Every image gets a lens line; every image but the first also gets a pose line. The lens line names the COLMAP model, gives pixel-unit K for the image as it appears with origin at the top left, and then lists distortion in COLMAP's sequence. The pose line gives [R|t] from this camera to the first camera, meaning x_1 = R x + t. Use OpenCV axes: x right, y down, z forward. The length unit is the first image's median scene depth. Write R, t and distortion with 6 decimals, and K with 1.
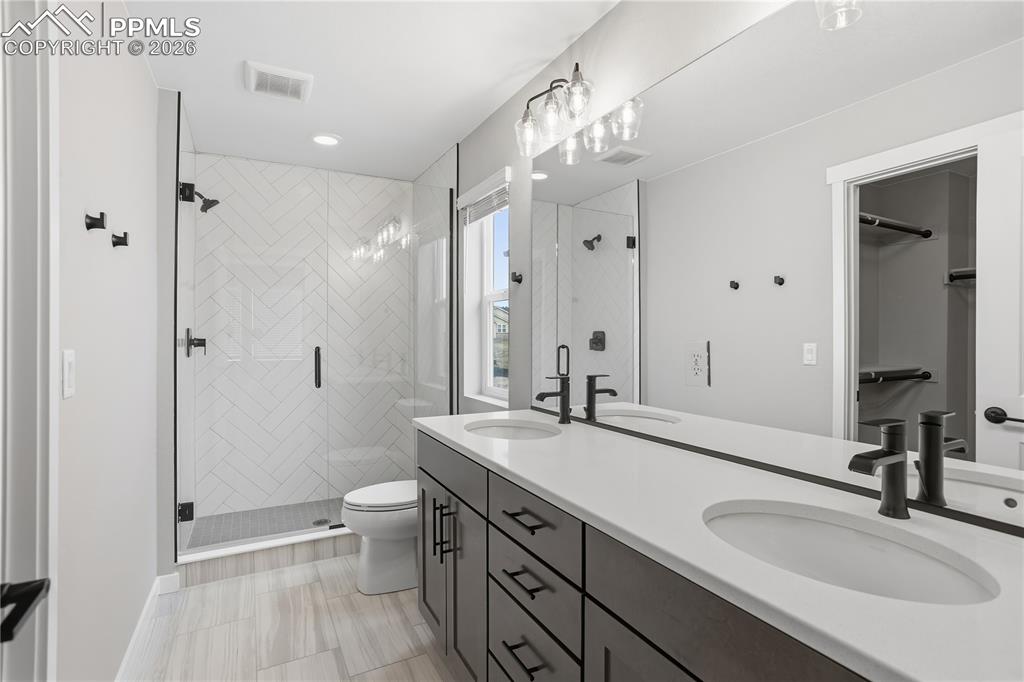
lens RADIAL K [[498.0, 0, 512.3], [0, 498.0, 337.6], [0, 0, 1]] dist [-0.028565, 0.016885]
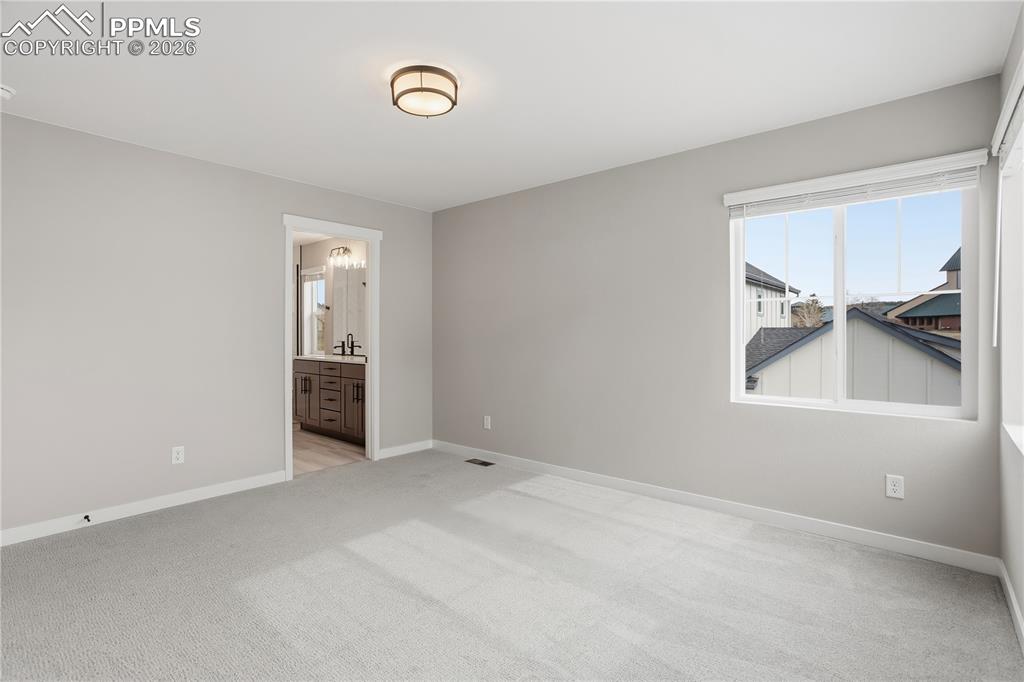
lens RADIAL K [[498.0, 0, 507.1], [0, 498.0, 339.6], [0, 0, 1]] dist [-0.028565, 0.016885]
pose [[0.939737, -0.001040, 0.341897, 0.004075], [0.000372, 0.999998, 0.002020, 0.048595], [-0.341899, -0.001771, 0.939735, -1.803204]]
